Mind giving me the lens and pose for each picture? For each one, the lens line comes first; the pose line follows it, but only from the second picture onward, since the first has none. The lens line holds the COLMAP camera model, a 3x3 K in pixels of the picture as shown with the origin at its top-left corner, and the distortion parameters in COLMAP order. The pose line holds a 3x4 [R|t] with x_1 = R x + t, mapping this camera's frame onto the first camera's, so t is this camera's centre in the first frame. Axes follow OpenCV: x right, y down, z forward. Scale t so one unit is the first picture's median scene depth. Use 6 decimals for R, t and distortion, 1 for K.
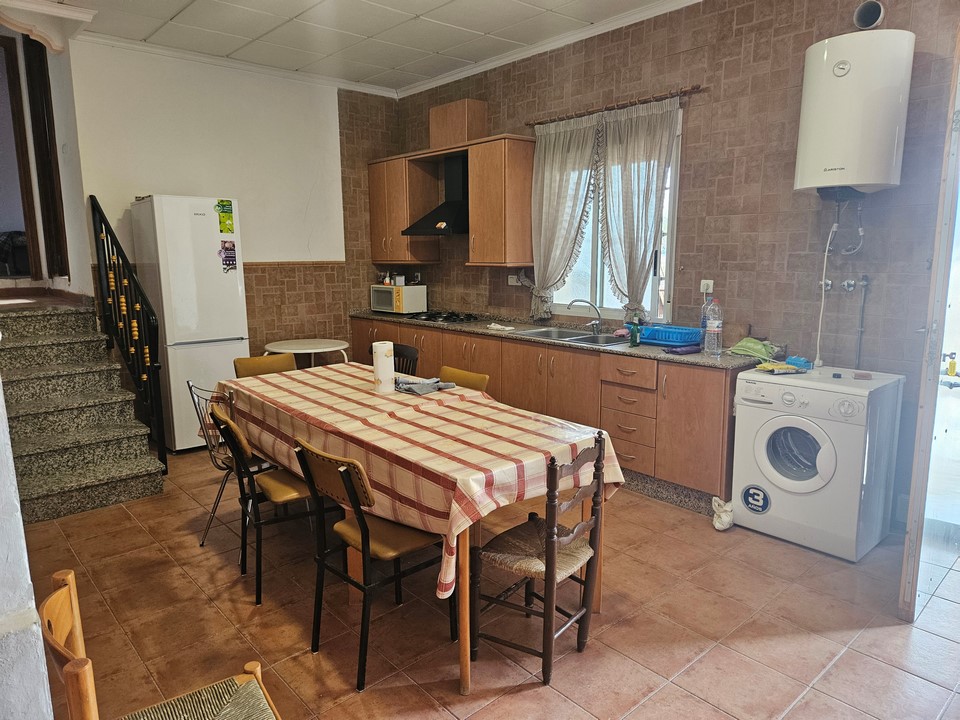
lens RADIAL K [[638.9, 0, 465.7], [0, 638.9, 361.8], [0, 0, 1]] dist [0.061306, -0.050605]
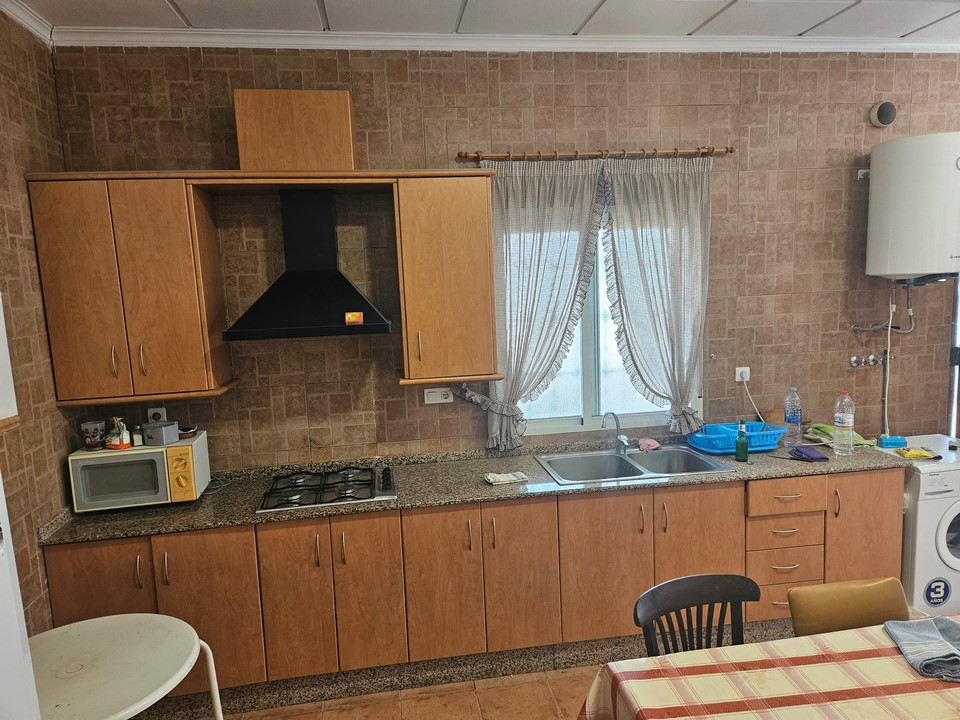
lens RADIAL K [[638.9, 0, 472.6], [0, 638.9, 365.9], [0, 0, 1]] dist [0.061306, -0.050605]
pose [[0.533458, -0.129221, 0.835897, -0.565835], [0.181060, 0.982799, 0.036380, -0.229633], [-0.826220, 0.131941, 0.547679, 0.828022]]
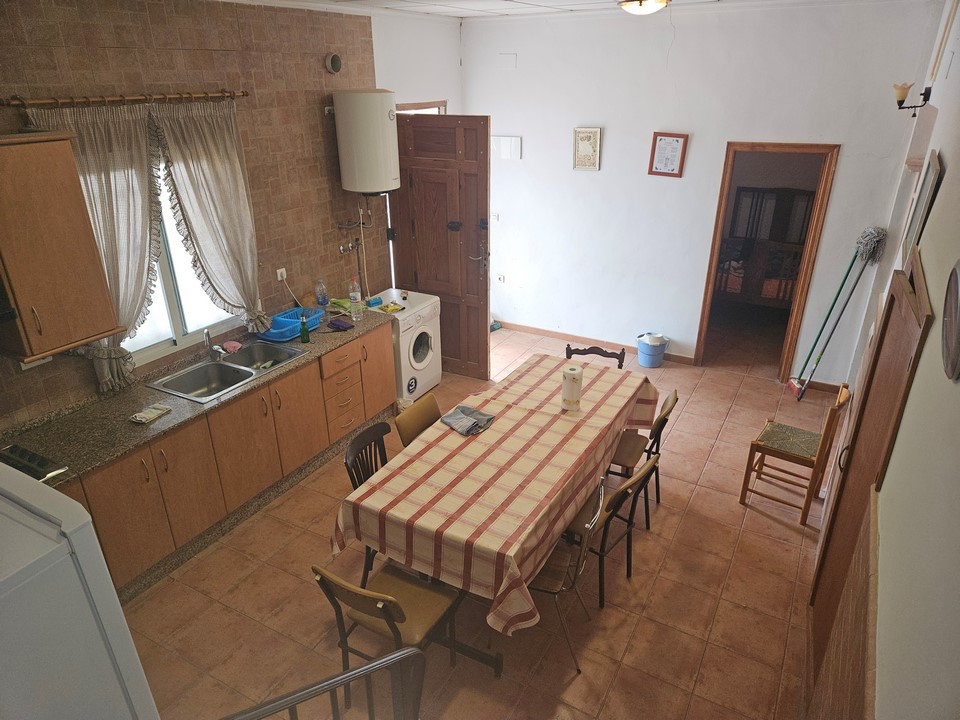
lens RADIAL K [[638.9, 0, 481.1], [0, 638.9, 374.3], [0, 0, 1]] dist [0.061306, -0.050605]
pose [[-0.345625, -0.393572, 0.851848, -0.806078], [0.165624, 0.867955, 0.468213, -0.445297], [-0.923641, 0.302913, -0.234801, 1.004331]]
